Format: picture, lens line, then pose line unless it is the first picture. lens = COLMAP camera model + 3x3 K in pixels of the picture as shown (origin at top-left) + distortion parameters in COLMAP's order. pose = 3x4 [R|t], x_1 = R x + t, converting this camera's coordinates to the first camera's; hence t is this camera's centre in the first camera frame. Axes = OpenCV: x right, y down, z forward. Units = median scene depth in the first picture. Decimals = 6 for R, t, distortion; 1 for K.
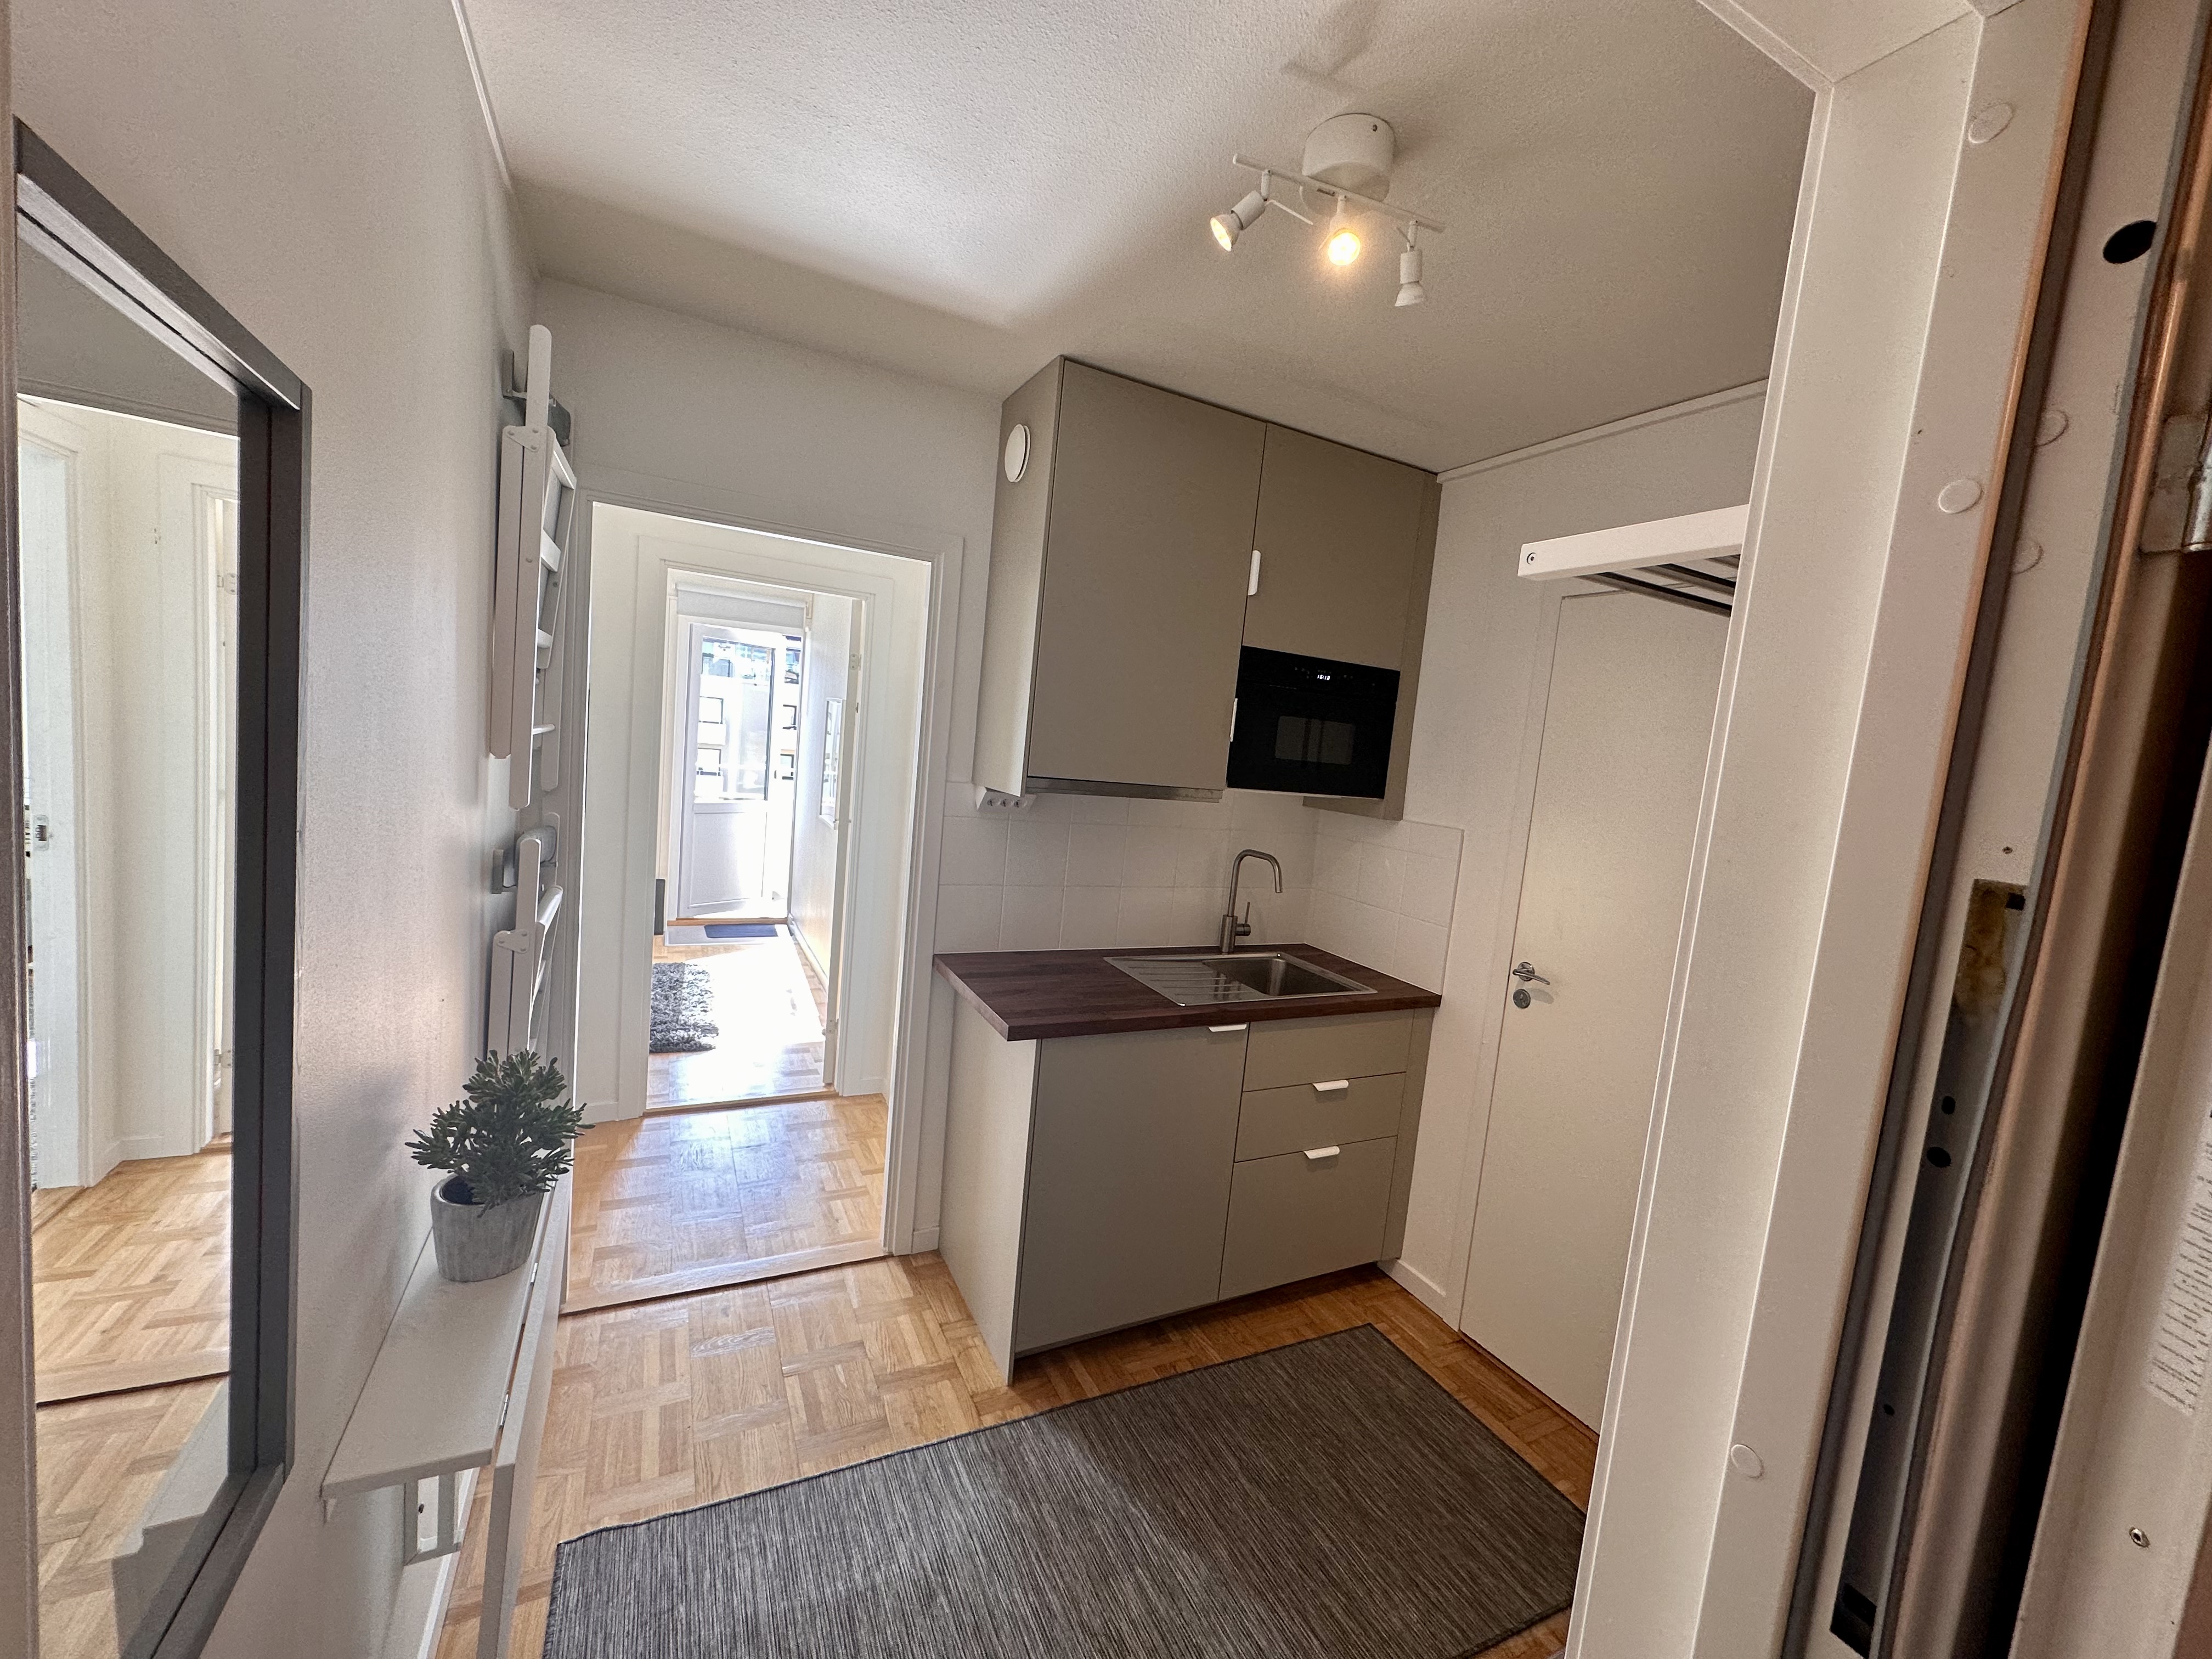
lens RADIAL K [[879.1, 0, 1106.0], [0, 879.1, 829.5], [0, 0, 1]] dist [0.000615, 0.000090]
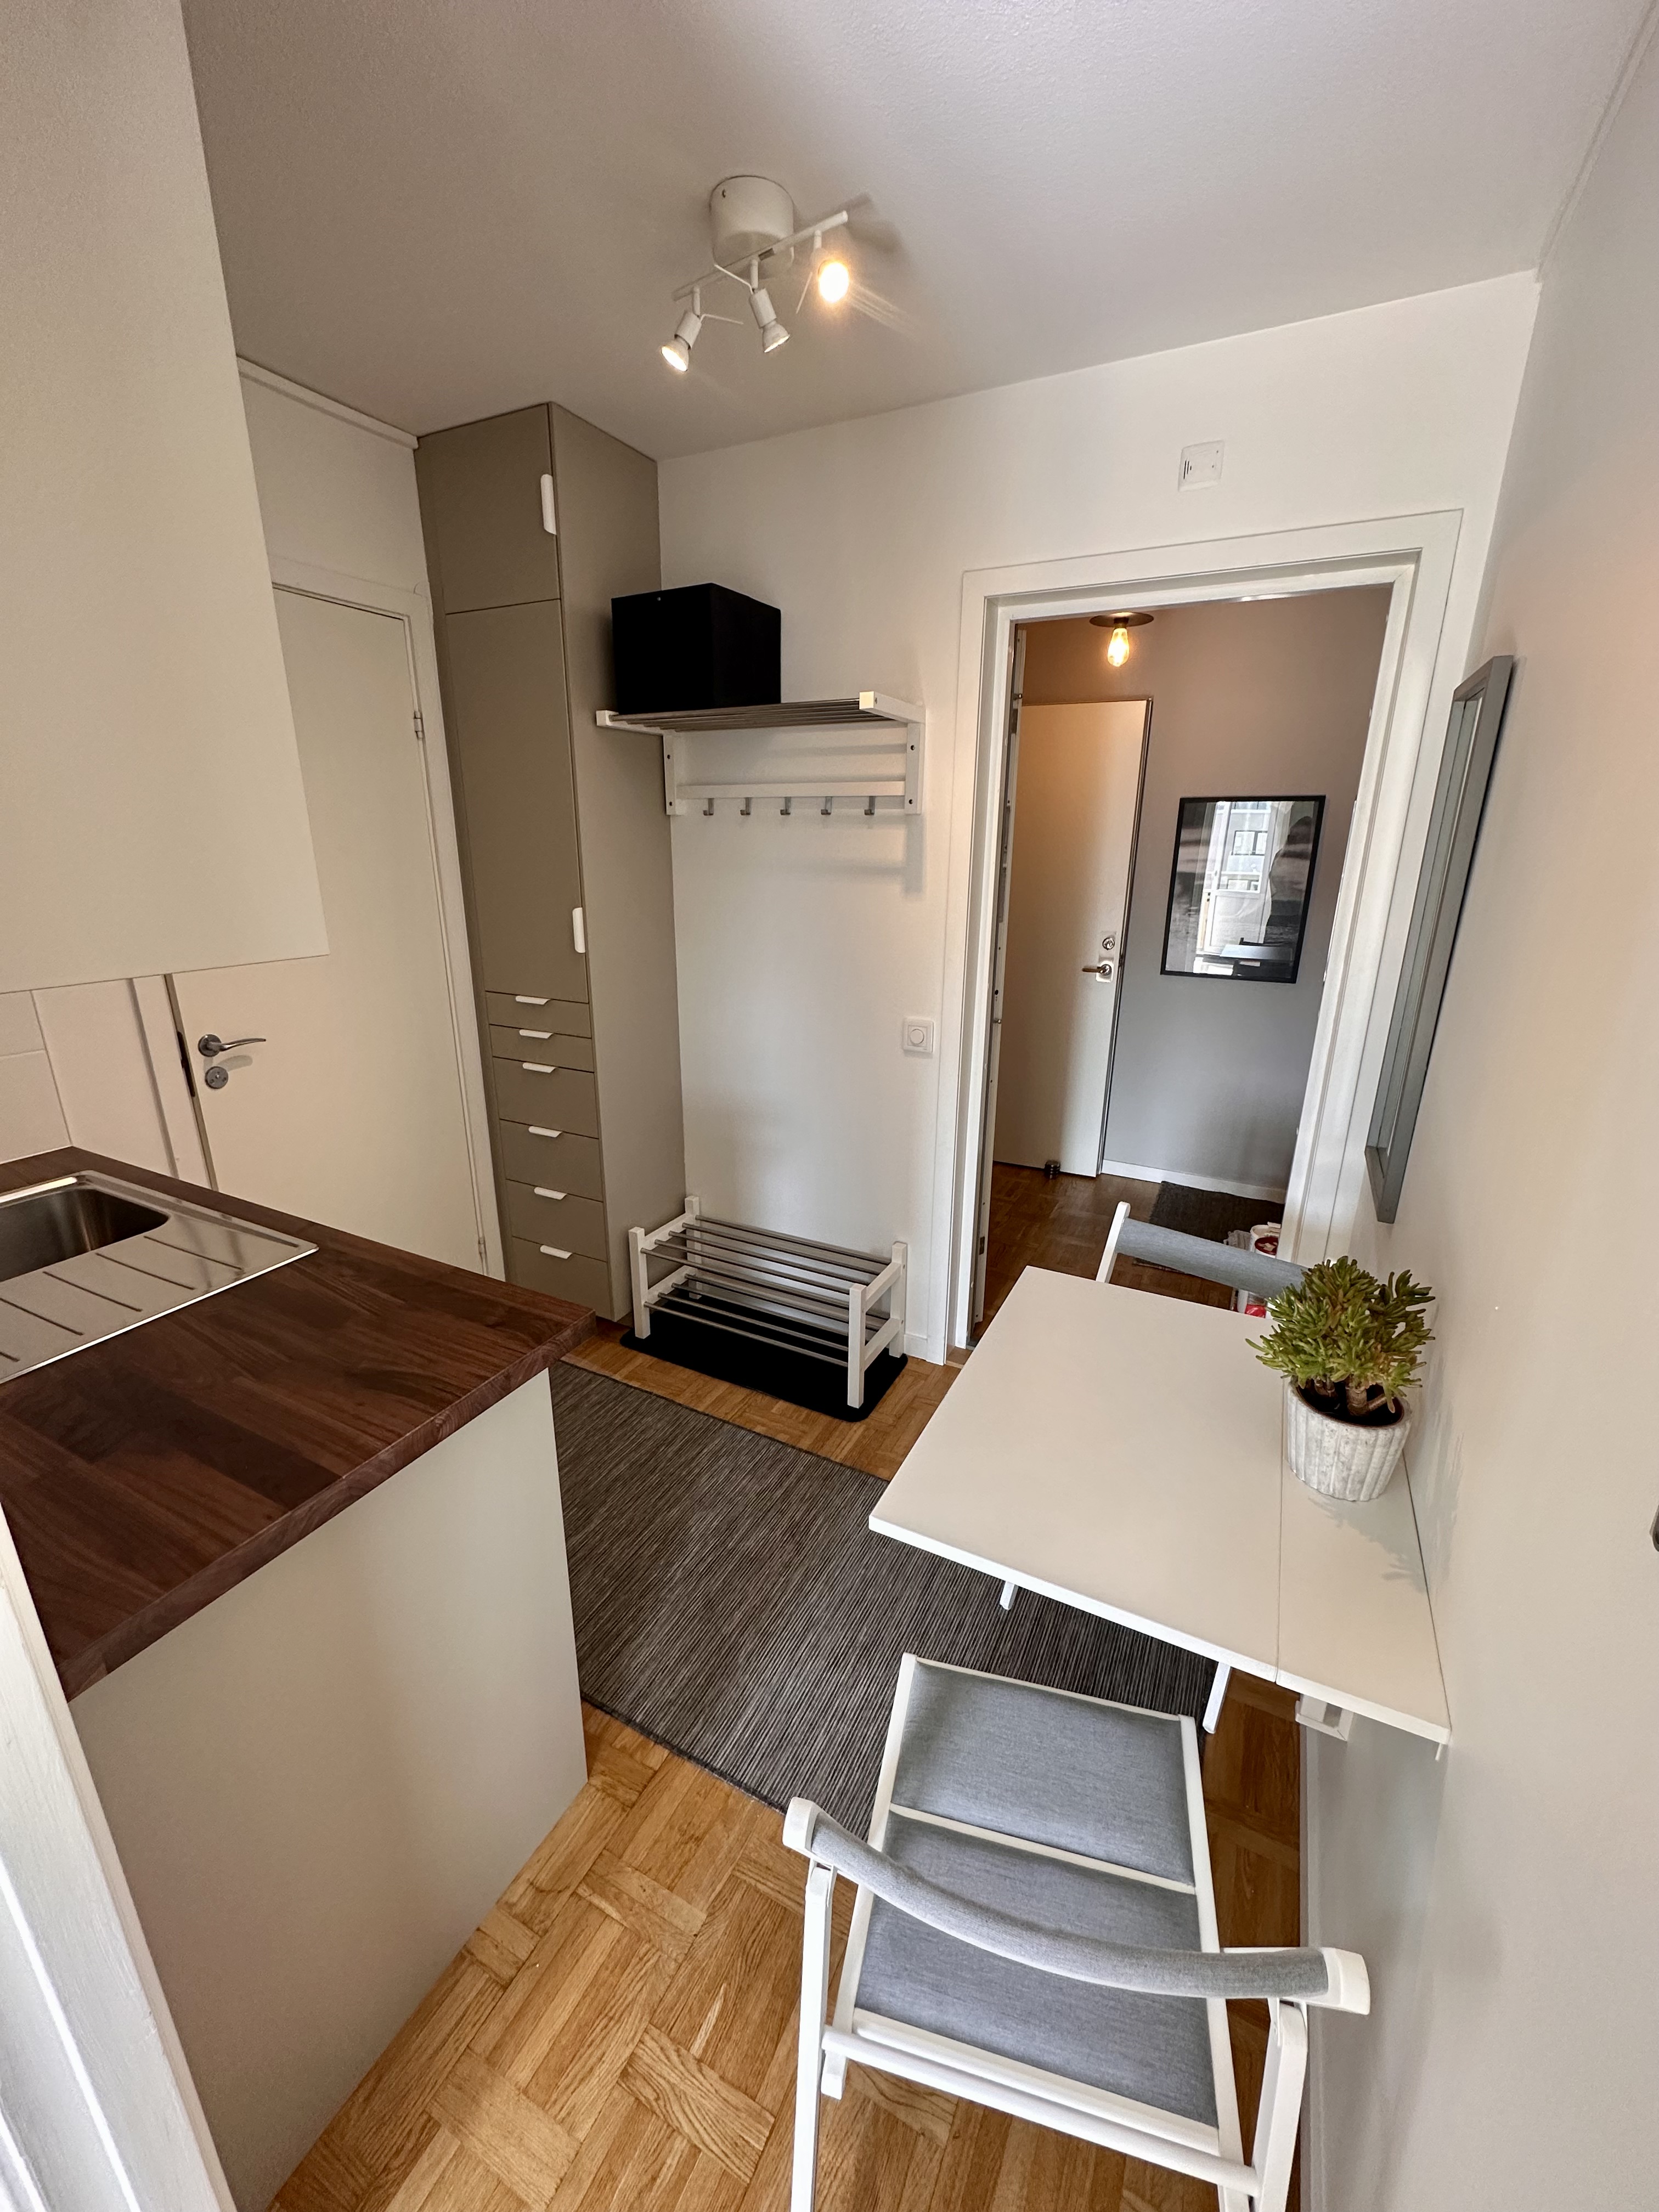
lens RADIAL K [[879.1, 0, 829.5], [0, 879.1, 1106.0], [0, 0, 1]] dist [0.000615, 0.000090]
pose [[-0.589256, -0.330136, 0.737420, -0.679653], [0.015848, 0.907810, 0.419082, -0.172113], [-0.807791, 0.258633, -0.529700, 1.299932]]
